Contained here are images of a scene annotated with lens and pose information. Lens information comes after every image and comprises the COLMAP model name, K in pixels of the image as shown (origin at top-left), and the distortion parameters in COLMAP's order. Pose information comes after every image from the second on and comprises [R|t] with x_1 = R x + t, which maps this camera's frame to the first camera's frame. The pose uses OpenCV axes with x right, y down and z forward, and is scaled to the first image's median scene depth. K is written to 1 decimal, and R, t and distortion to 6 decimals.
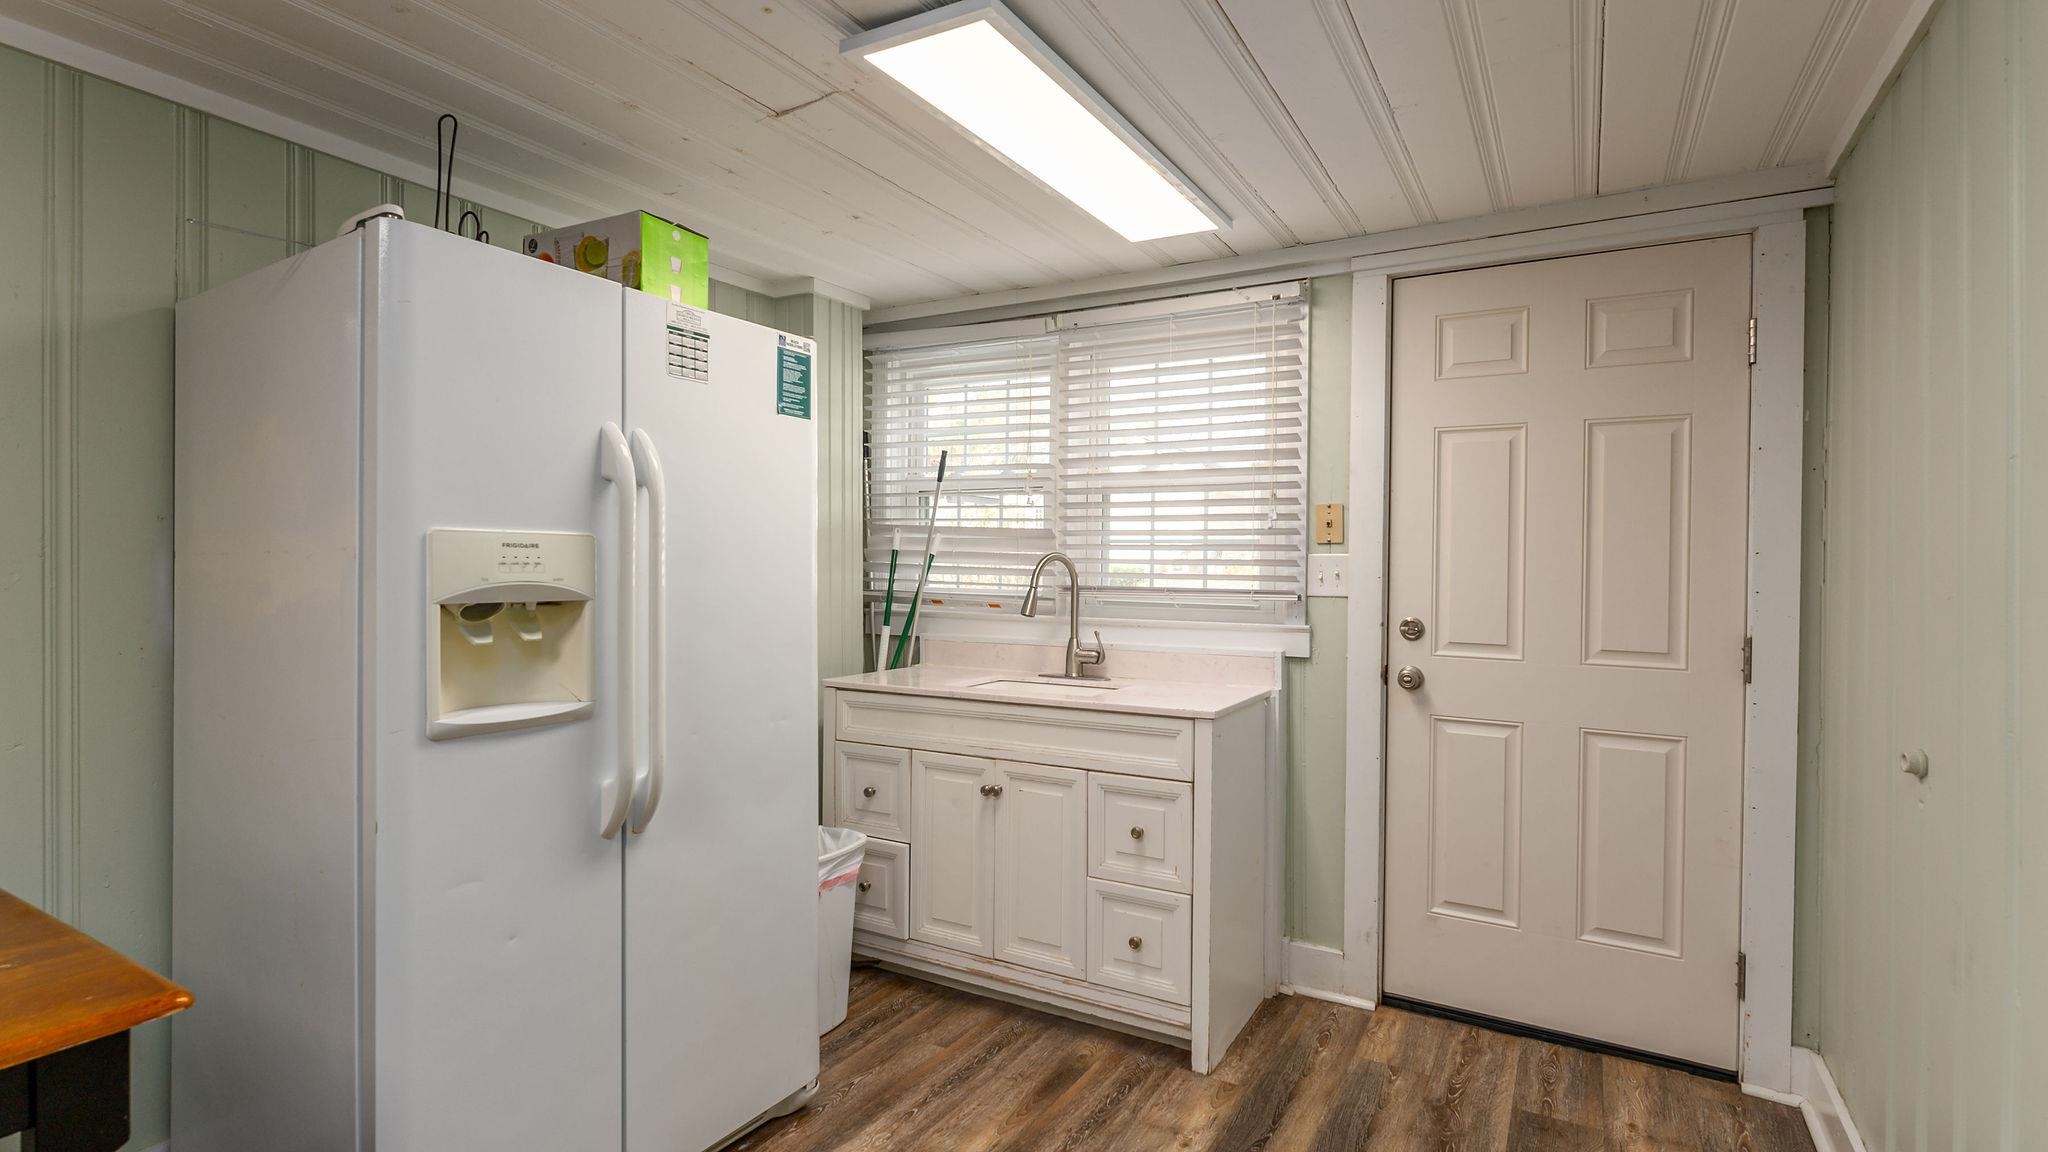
lens RADIAL K [[928.7, 0, 1035.0], [0, 928.7, 577.2], [0, 0, 1]] dist [-0.016073, -0.000058]
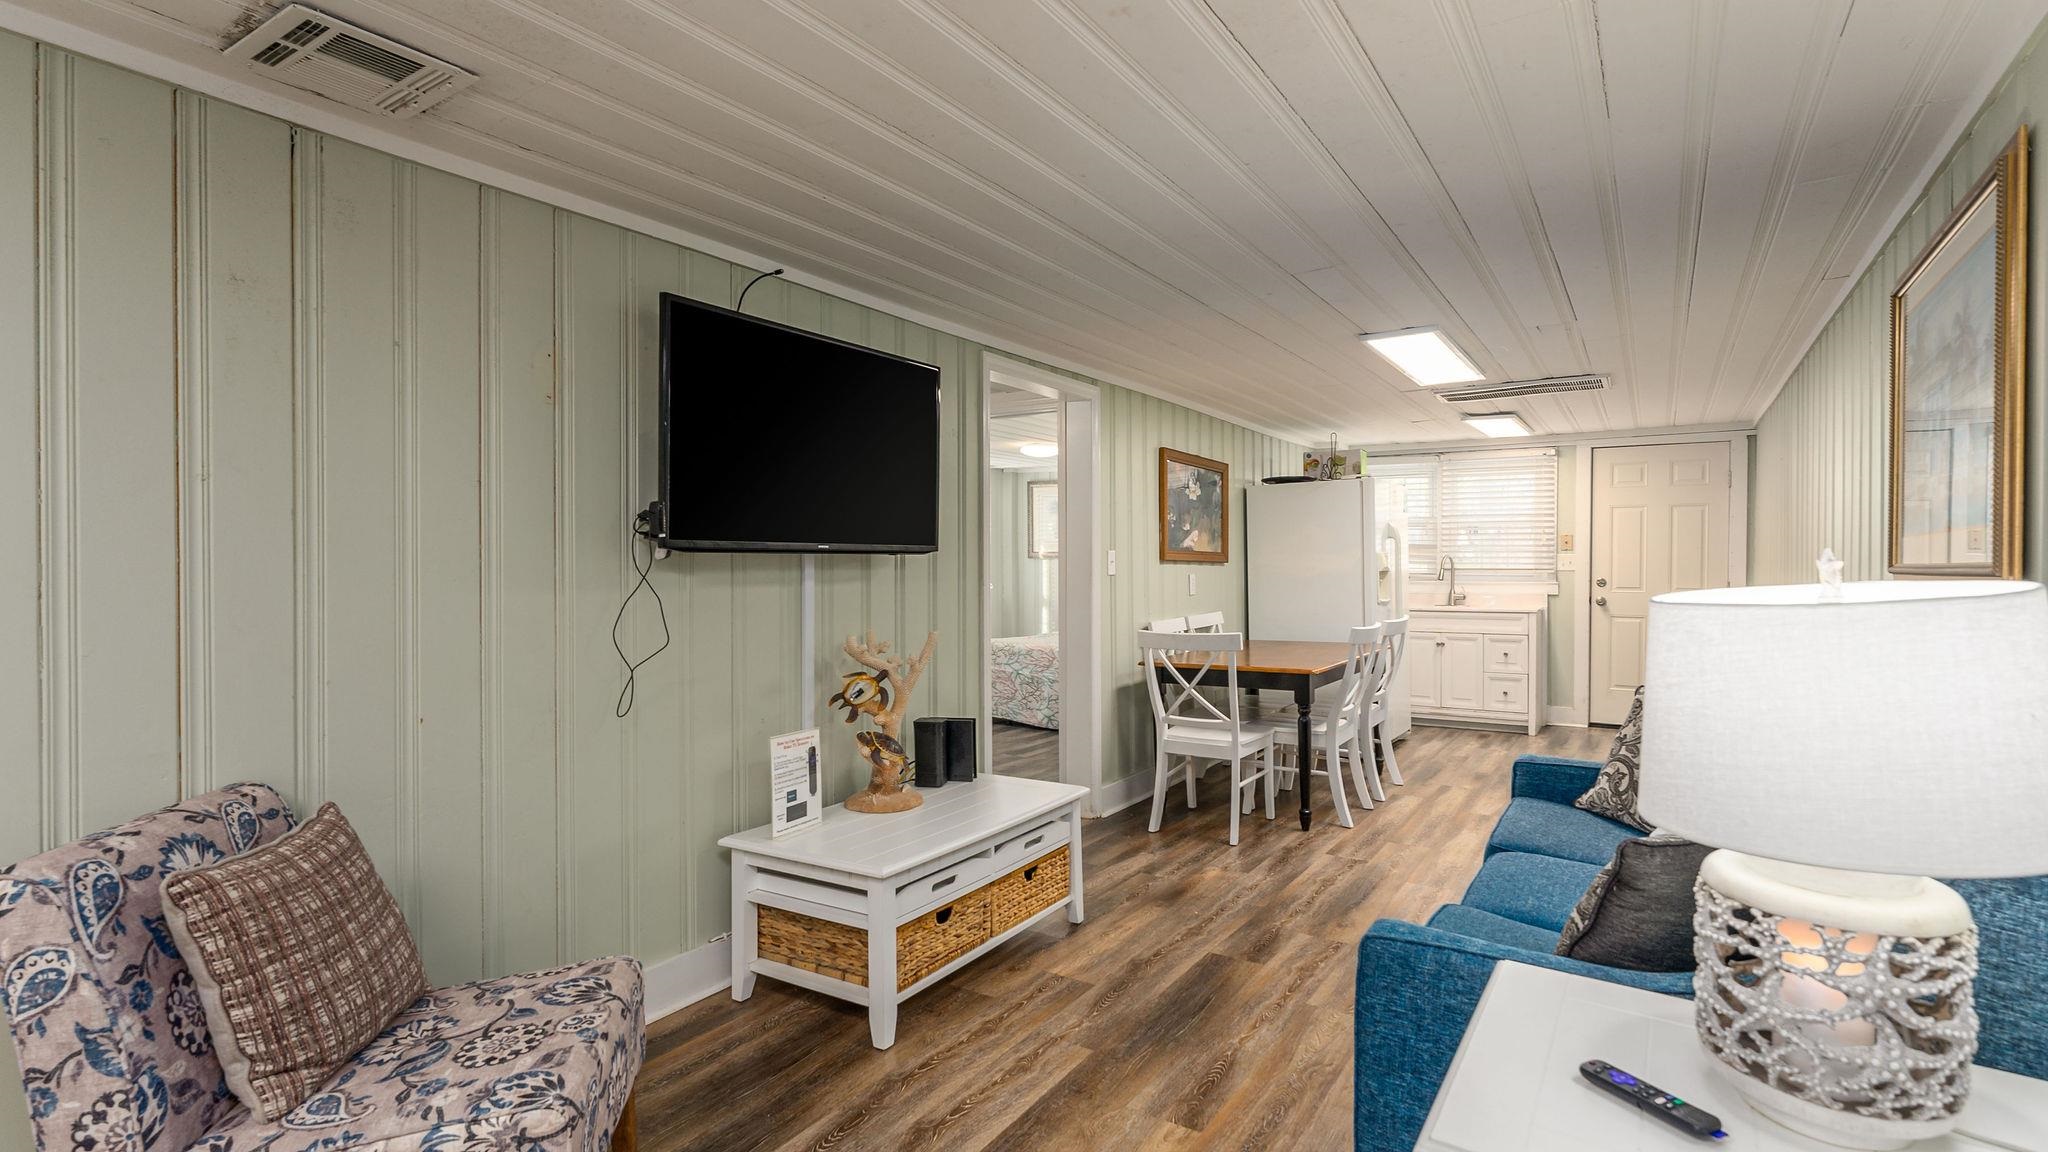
lens RADIAL K [[982.5, 0, 1024.0], [0, 982.5, 576.0], [0, 0, 1]] dist [0.000433, 0.000159]
pose [[0.997063, -0.017780, -0.074488, -1.023495], [0.018782, 0.999742, 0.012766, -0.028602], [0.074242, -0.014128, 0.997140, -1.909554]]
